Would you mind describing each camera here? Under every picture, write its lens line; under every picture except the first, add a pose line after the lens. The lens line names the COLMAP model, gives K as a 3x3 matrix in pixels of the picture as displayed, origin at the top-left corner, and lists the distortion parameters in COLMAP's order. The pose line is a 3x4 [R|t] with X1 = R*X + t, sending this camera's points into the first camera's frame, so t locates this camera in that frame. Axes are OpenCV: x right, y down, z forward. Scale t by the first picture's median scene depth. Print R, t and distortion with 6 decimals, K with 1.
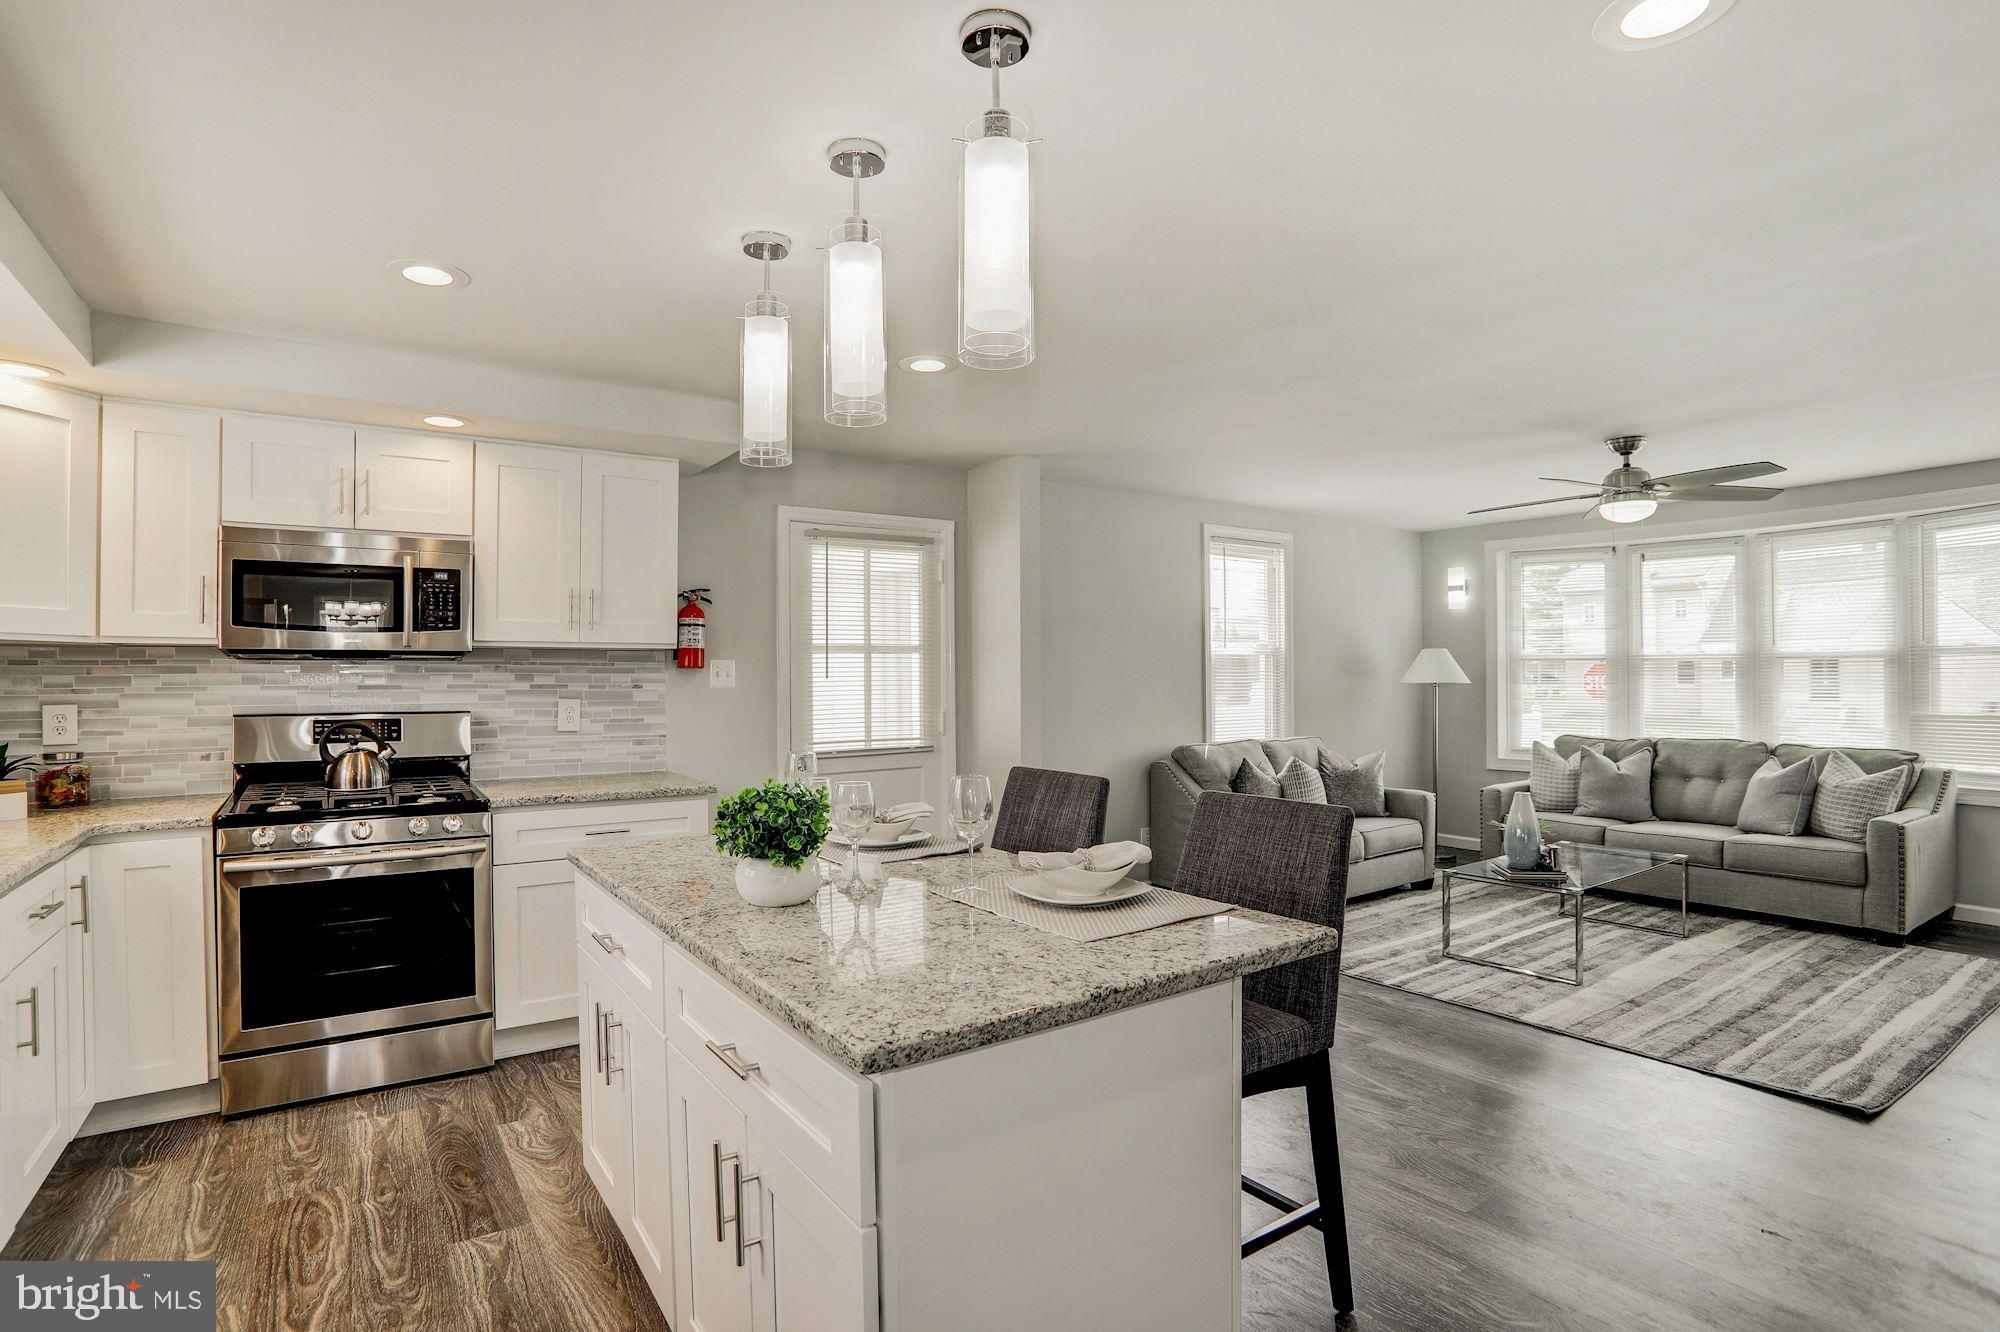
lens RADIAL K [[994.1, 0, 980.4], [0, 994.1, 669.4], [0, 0, 1]] dist [-0.082916, 0.037539]
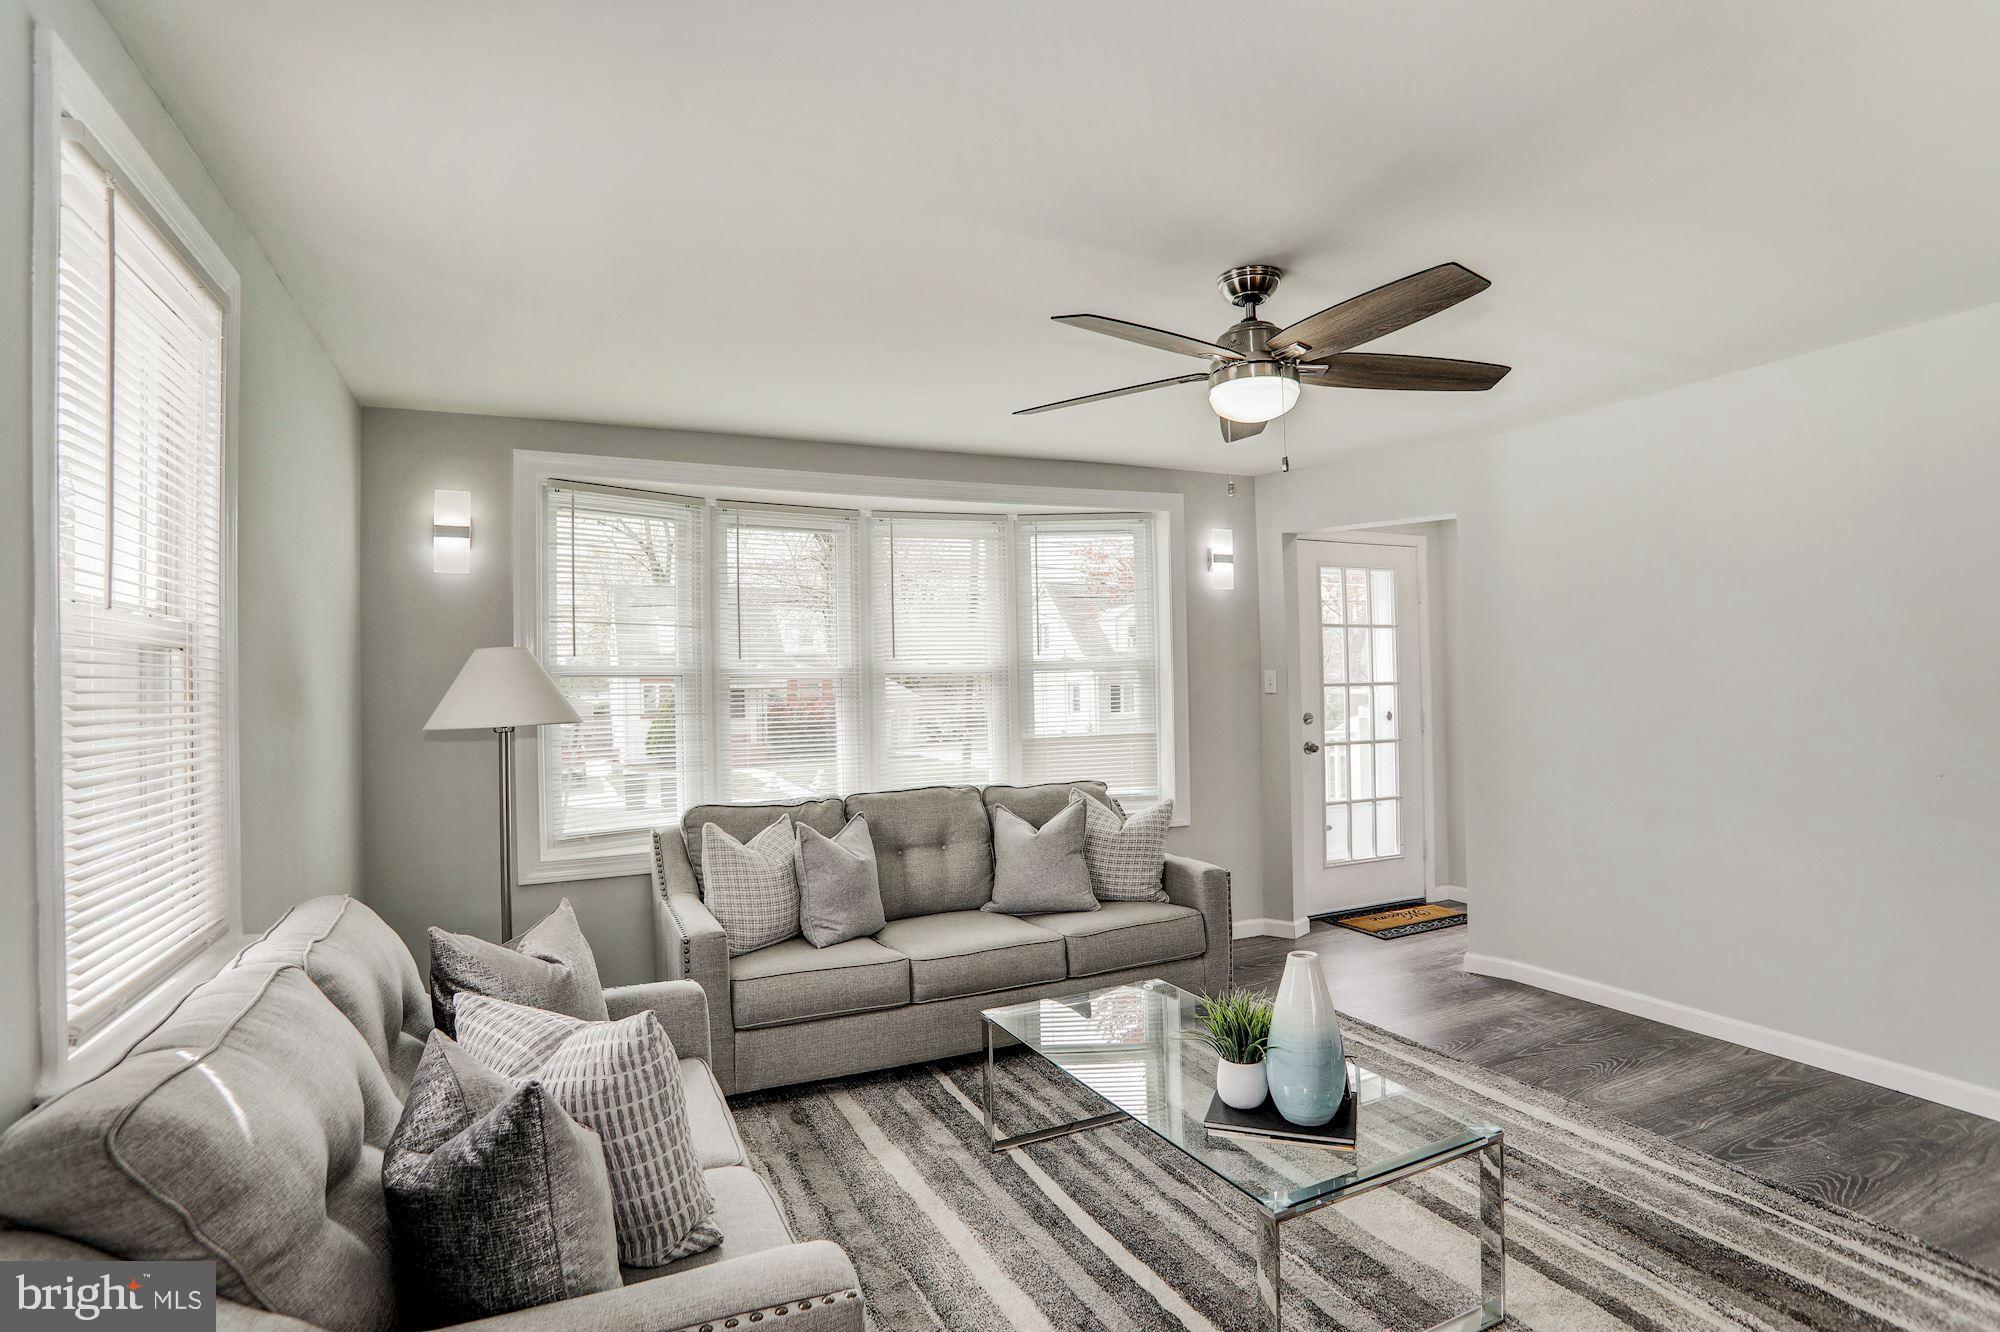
lens RADIAL K [[994.1, 0, 980.4], [0, 994.1, 669.4], [0, 0, 1]] dist [-0.082916, 0.037539]
pose [[0.169640, 0.019098, 0.985321, 0.064098], [0.016531, 0.999616, -0.022221, 0.002927], [-0.985367, 0.020058, 0.169259, 0.858189]]
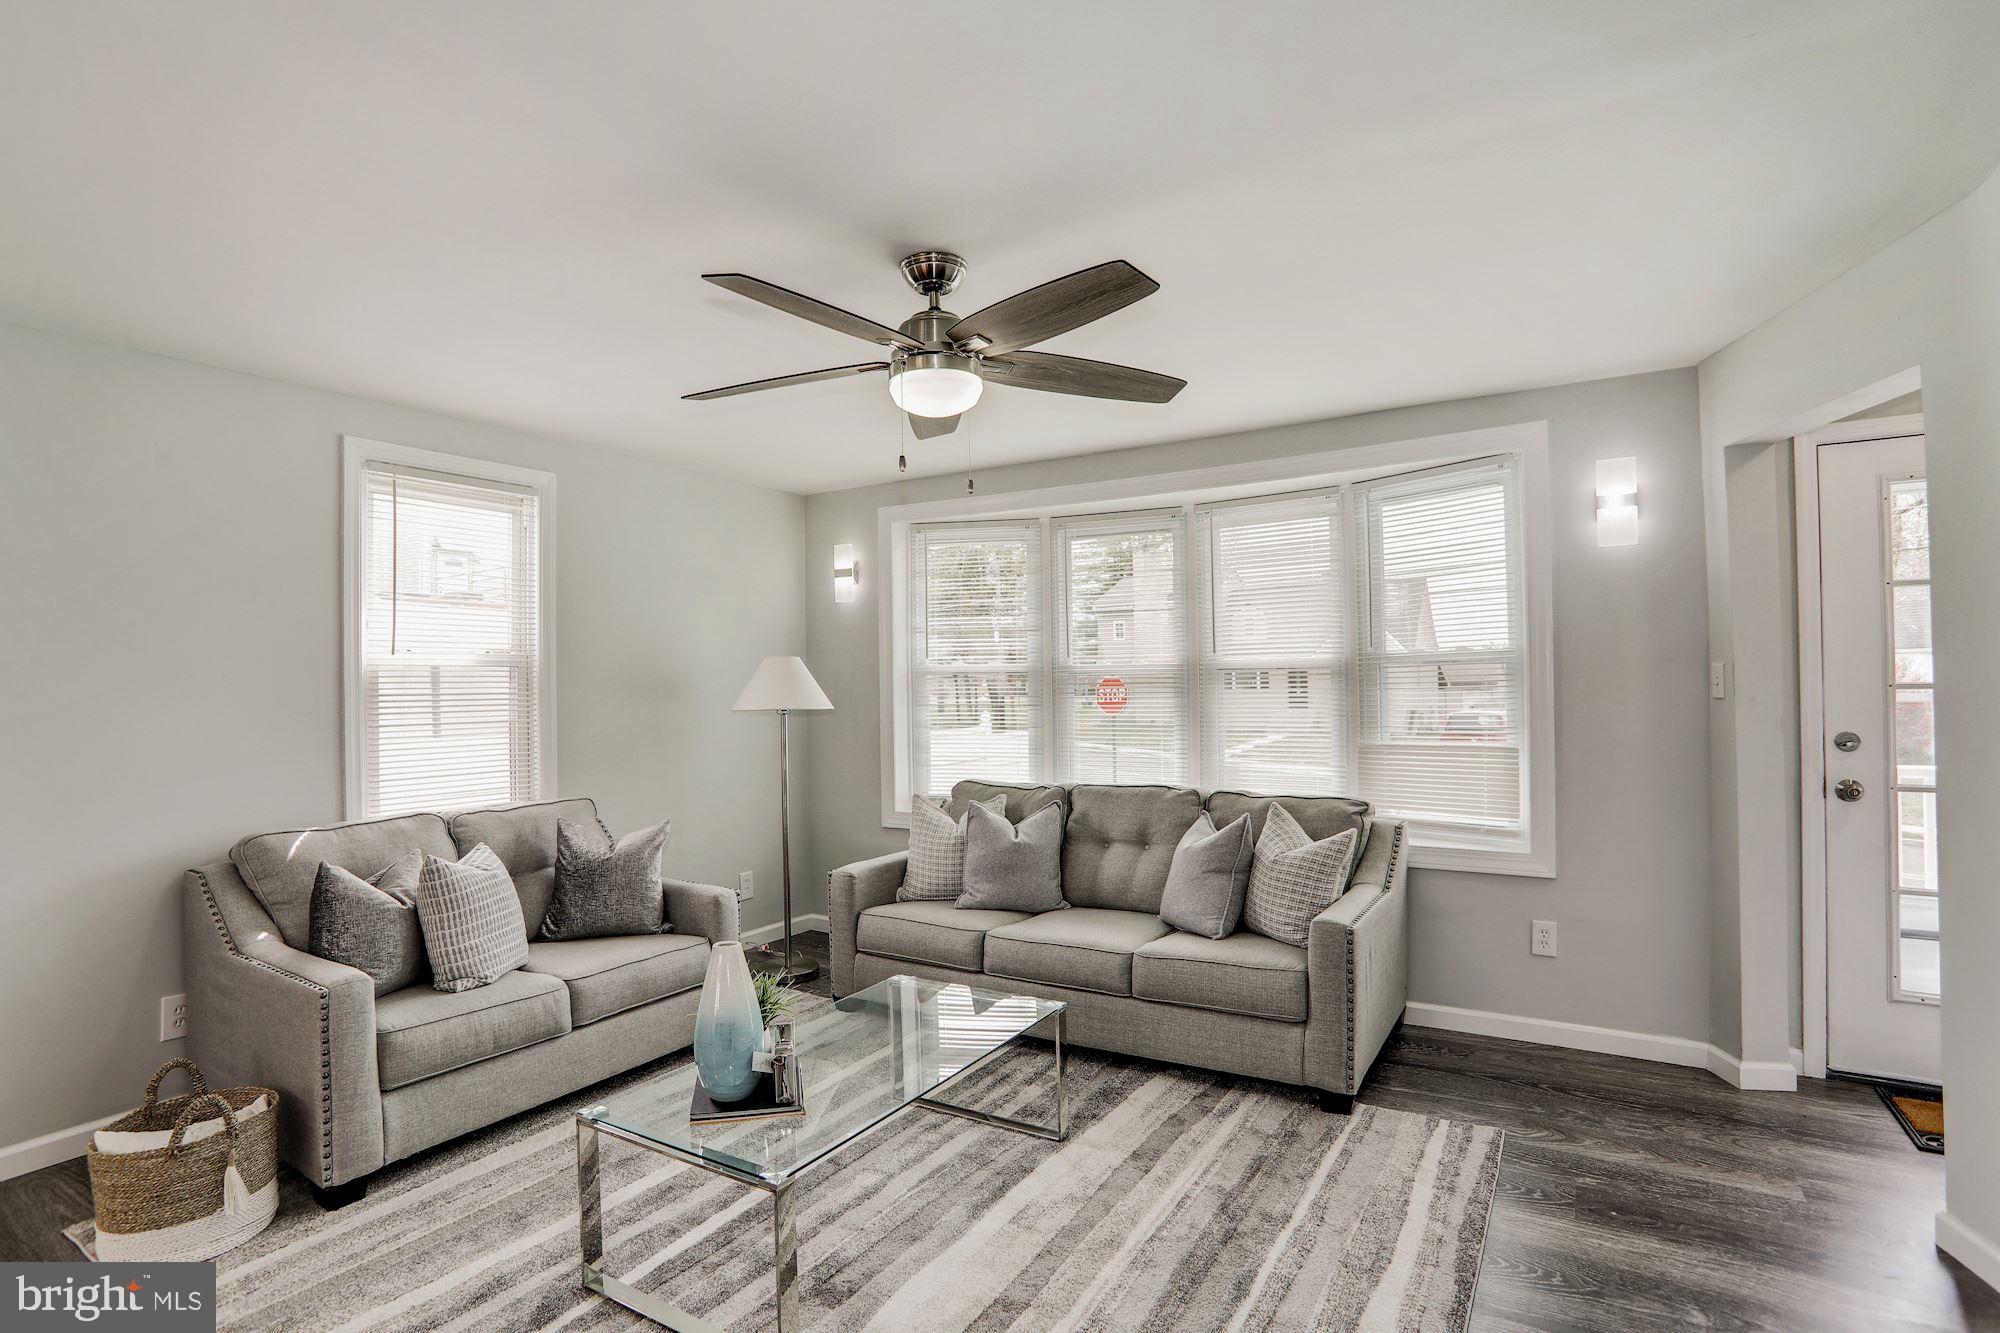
lens RADIAL K [[994.1, 0, 980.4], [0, 994.1, 669.9], [0, 0, 1]] dist [-0.082916, 0.037539]
pose [[0.917108, -0.000290, 0.398638, 0.382833], [0.006377, 0.999882, -0.013943, -0.002775], [-0.398587, 0.015329, 0.917002, 0.393143]]
